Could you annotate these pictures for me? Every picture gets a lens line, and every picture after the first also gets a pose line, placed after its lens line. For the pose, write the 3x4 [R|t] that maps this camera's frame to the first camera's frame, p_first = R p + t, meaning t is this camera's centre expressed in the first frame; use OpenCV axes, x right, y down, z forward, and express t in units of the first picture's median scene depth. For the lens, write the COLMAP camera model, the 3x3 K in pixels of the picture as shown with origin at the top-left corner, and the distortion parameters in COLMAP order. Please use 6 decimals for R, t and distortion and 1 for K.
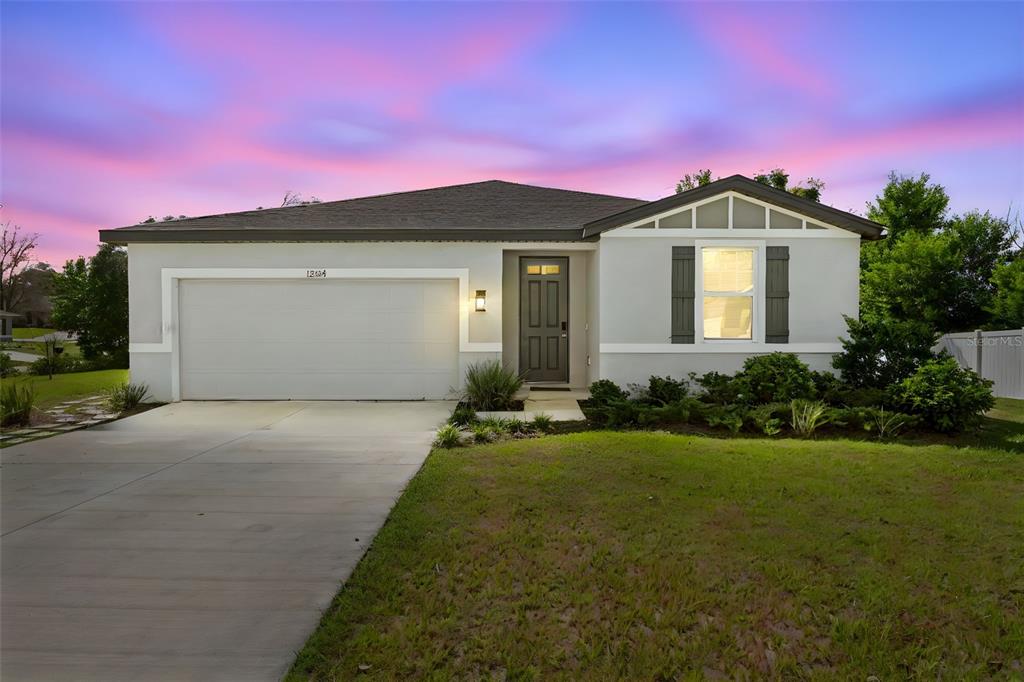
lens RADIAL K [[701.3, 0, 512.0], [0, 701.3, 341.0], [0, 0, 1]] dist [-0.001835, -0.000239]
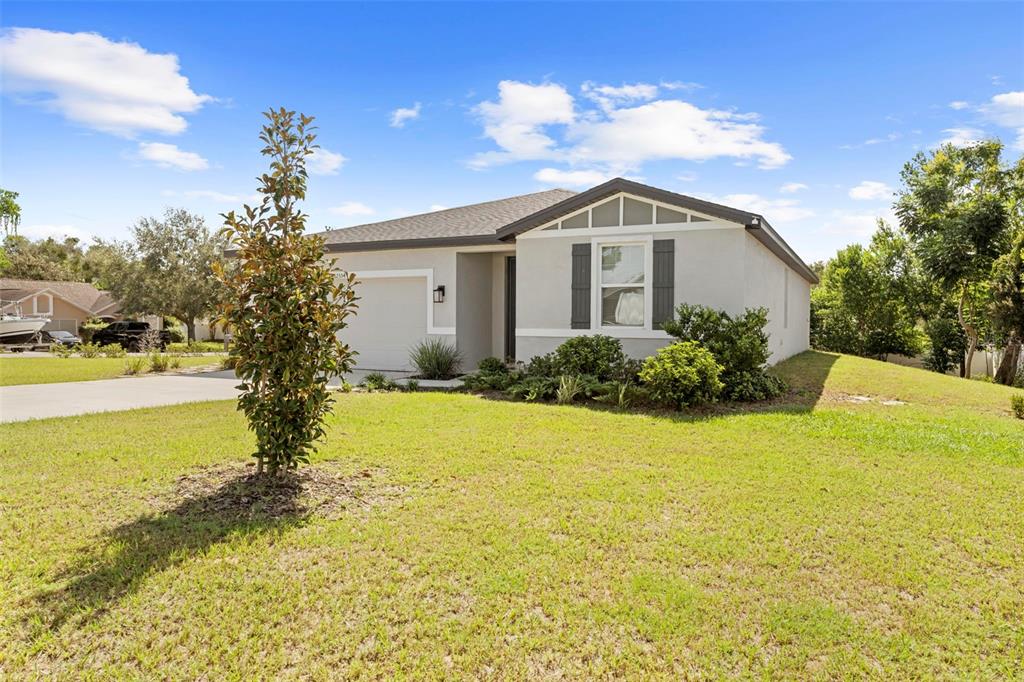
lens RADIAL K [[701.3, 0, 512.0], [0, 701.3, 341.0], [0, 0, 1]] dist [-0.001835, -0.000239]
pose [[0.880680, 0.021717, -0.473214, 0.684899], [-0.015982, 0.999742, 0.016137, 0.005315], [0.473442, -0.006648, 0.880800, -0.051955]]
